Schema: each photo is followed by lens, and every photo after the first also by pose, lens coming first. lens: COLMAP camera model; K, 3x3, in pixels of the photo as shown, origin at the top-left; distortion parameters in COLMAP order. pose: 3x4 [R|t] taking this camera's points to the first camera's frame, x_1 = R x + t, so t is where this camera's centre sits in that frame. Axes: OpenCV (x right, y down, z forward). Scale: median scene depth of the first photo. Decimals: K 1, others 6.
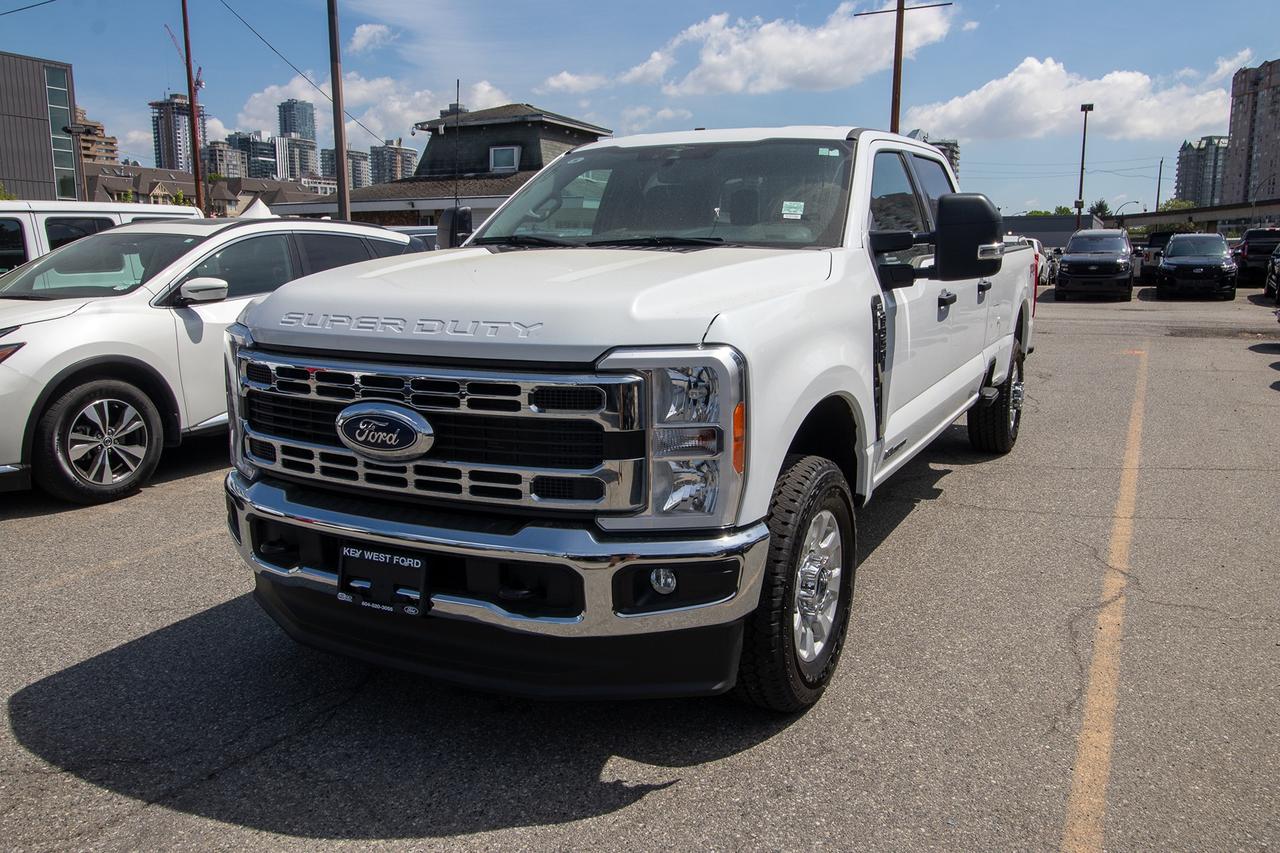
lens RADIAL K [[999.9, 0, 644.6], [0, 999.9, 430.8], [0, 0, 1]] dist [0.014631, -0.002514]
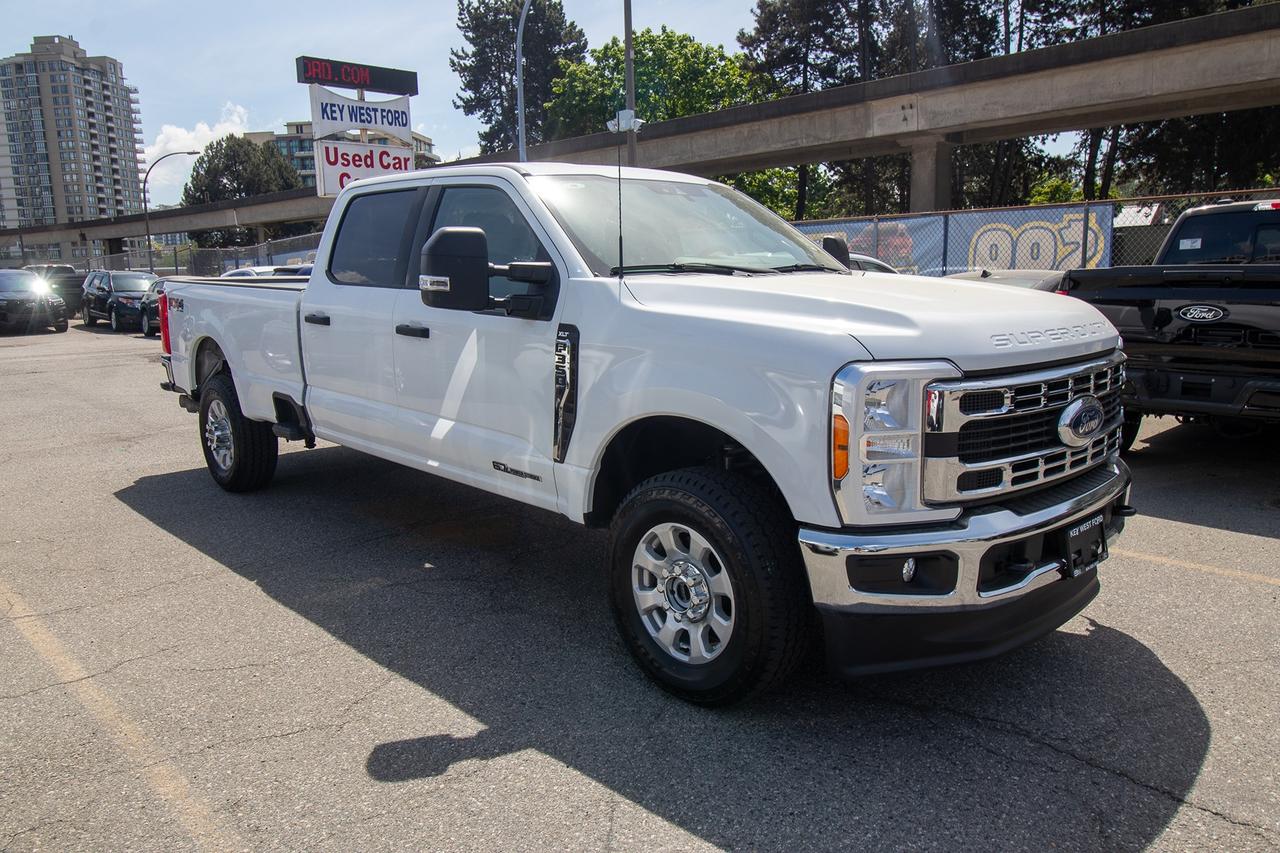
lens RADIAL K [[908.4, 0, 640.0], [0, 908.4, 426.5], [0, 0, 1]] dist [0.007568, -0.002178]
pose [[0.334172, -0.162063, 0.928475, -1.443317], [0.185238, 0.977186, 0.103895, -0.204022], [-0.924130, 0.137270, 0.356568, 1.092001]]
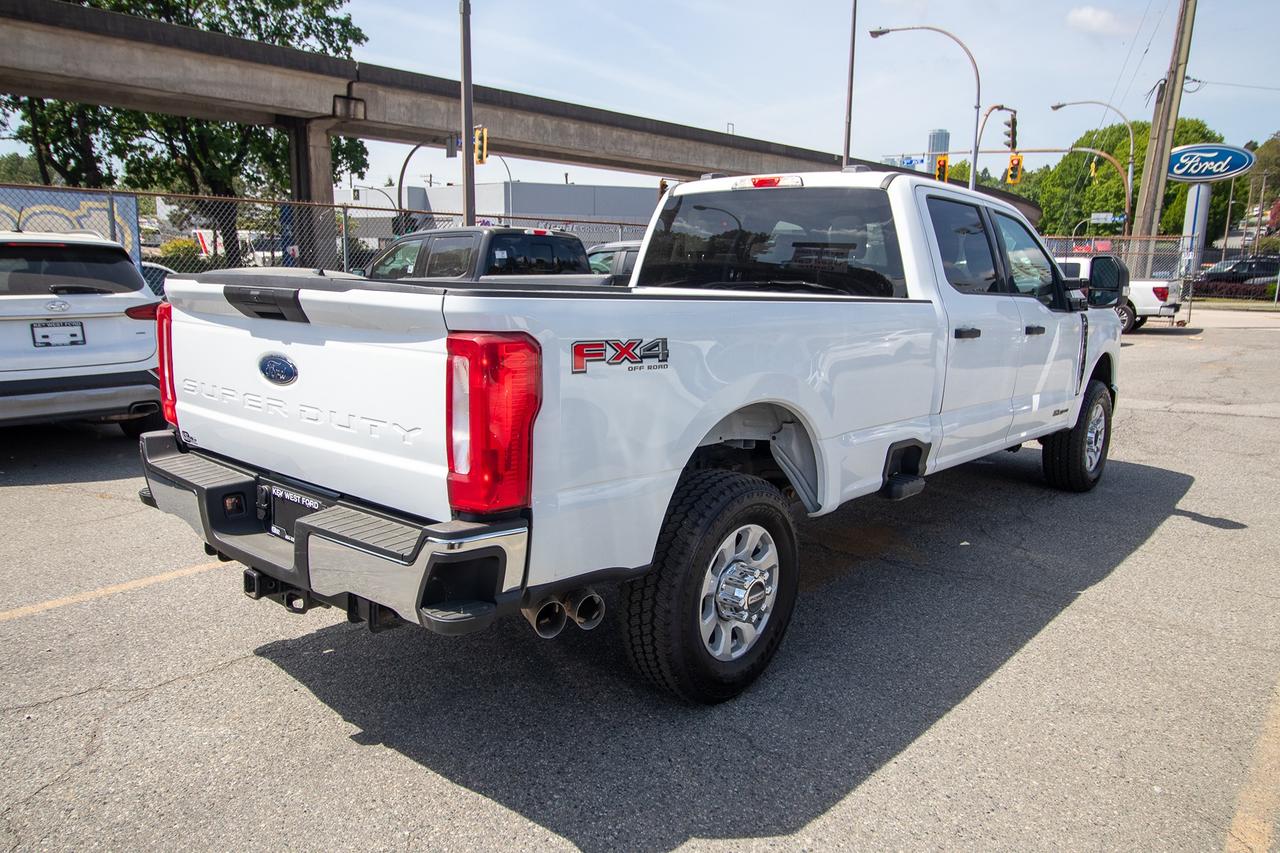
lens RADIAL K [[912.2, 0, 640.0], [0, 912.2, 426.5], [0, 0, 1]] dist [-0.000390, 0.000006]
pose [[-0.971479, -0.061407, 0.229034, 0.181766], [0.021601, 0.938952, 0.343369, -0.741093], [-0.236138, 0.338523, -0.910846, 3.886945]]
